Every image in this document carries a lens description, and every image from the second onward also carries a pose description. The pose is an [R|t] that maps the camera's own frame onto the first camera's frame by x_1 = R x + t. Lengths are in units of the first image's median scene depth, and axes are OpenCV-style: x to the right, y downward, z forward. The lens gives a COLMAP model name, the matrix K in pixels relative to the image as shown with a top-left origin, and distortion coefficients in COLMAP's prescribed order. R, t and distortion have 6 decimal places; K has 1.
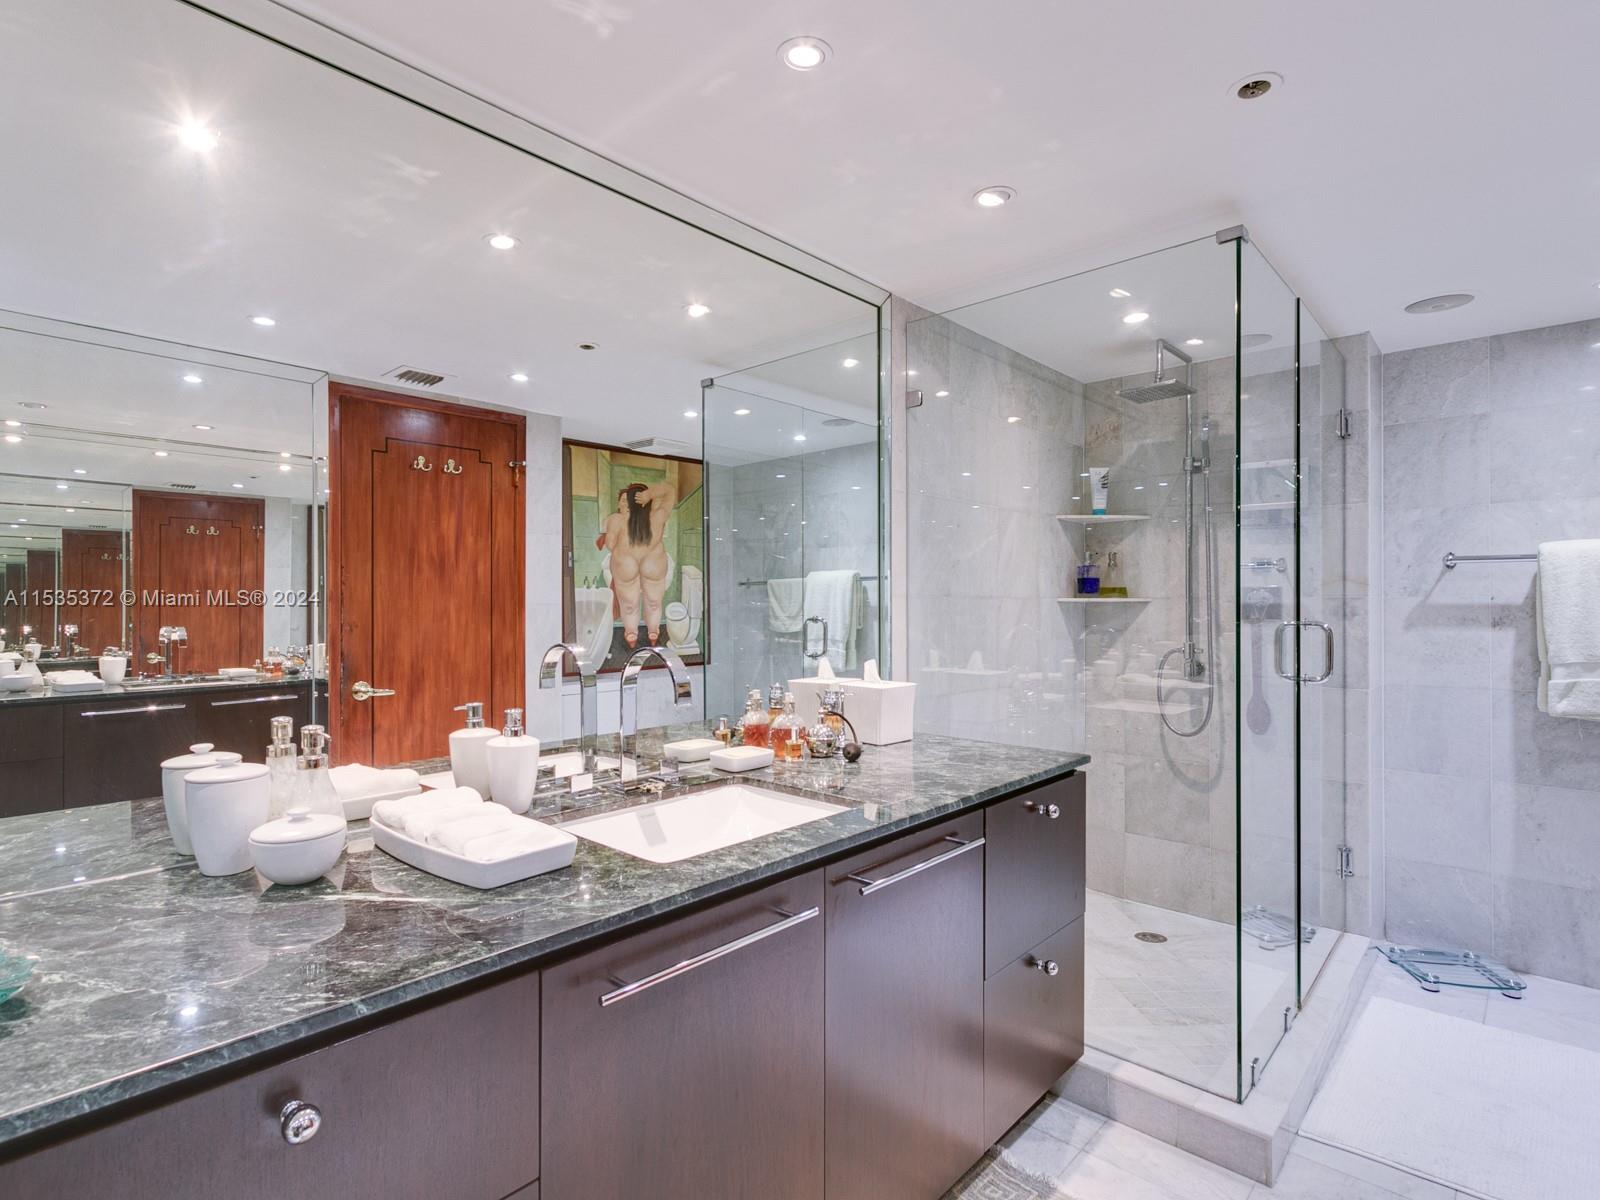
lens RADIAL K [[794.7, 0, 806.4], [0, 794.7, 602.1], [0, 0, 1]] dist [0.000394, -0.000593]
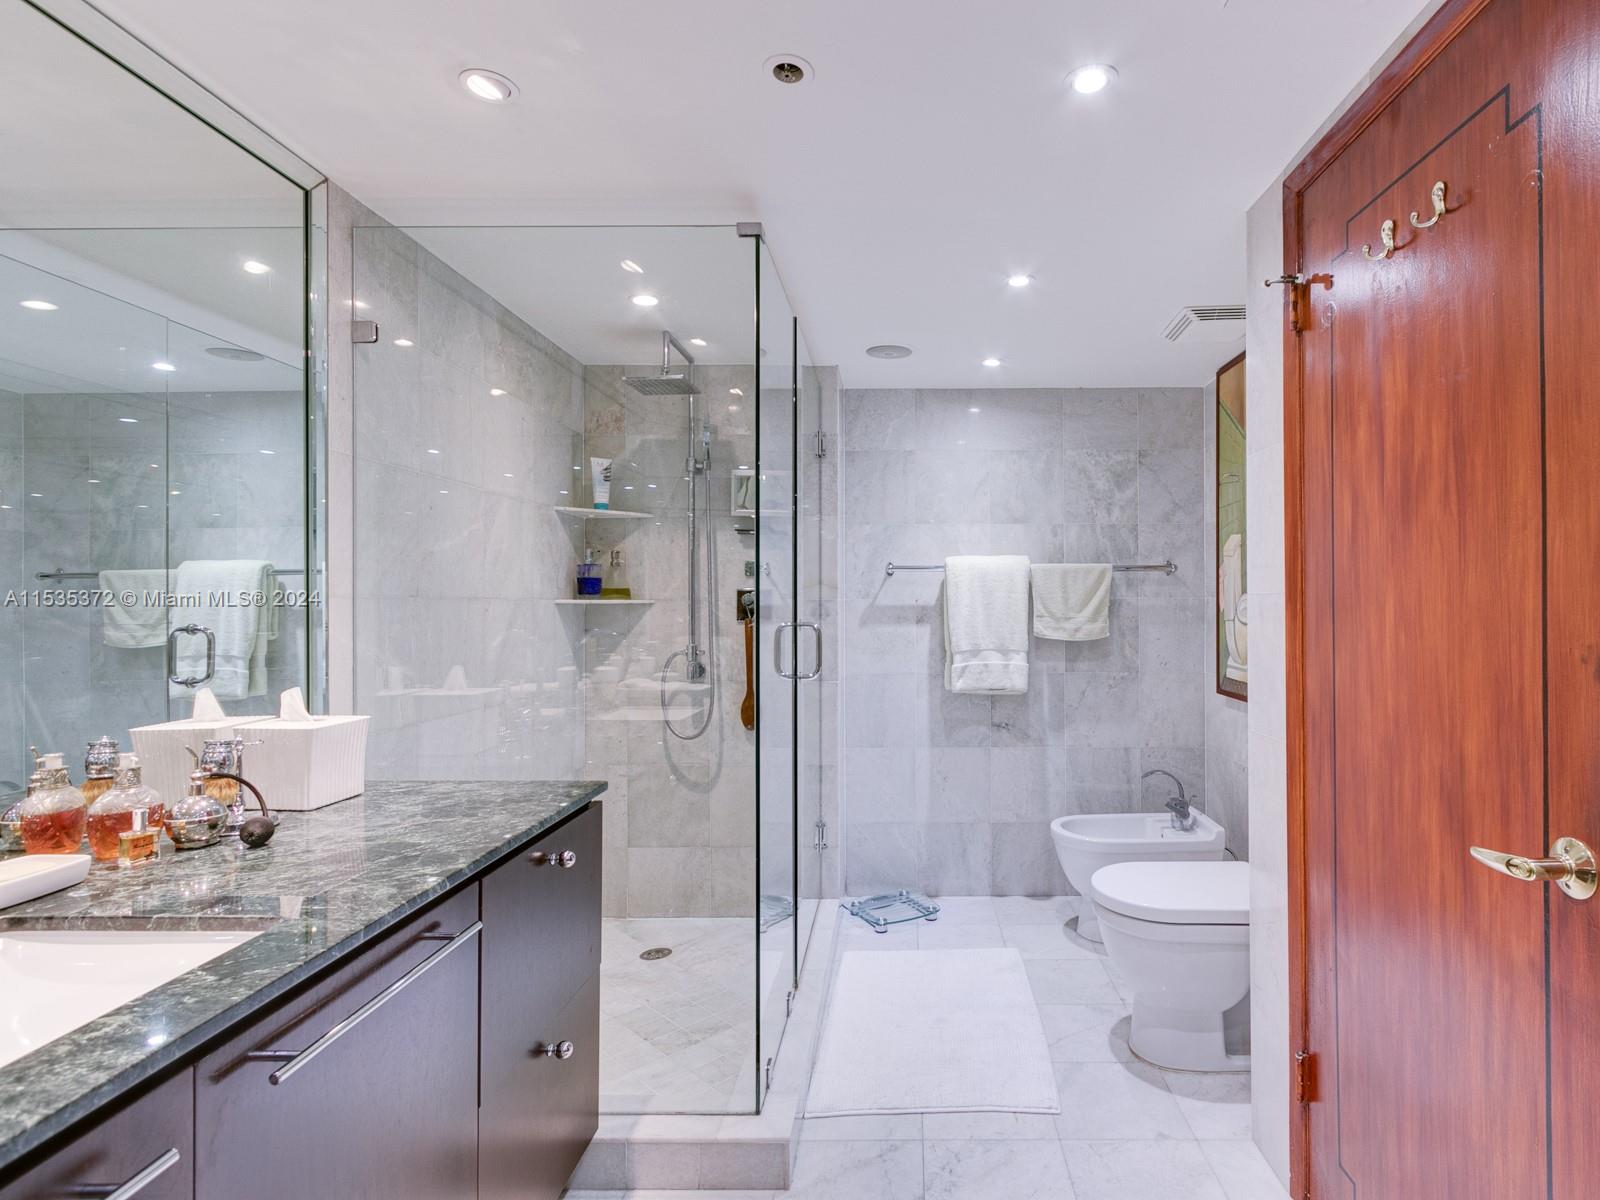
lens RADIAL K [[694.4, 0, 809.9], [0, 694.4, 598.3], [0, 0, 1]] dist [0.006202, -0.001567]
pose [[0.750068, 0.000380, 0.661361, 0.019658], [0.000321, 1.000000, -0.000939, -0.006701], [-0.661361, 0.000917, 0.750067, 0.274237]]
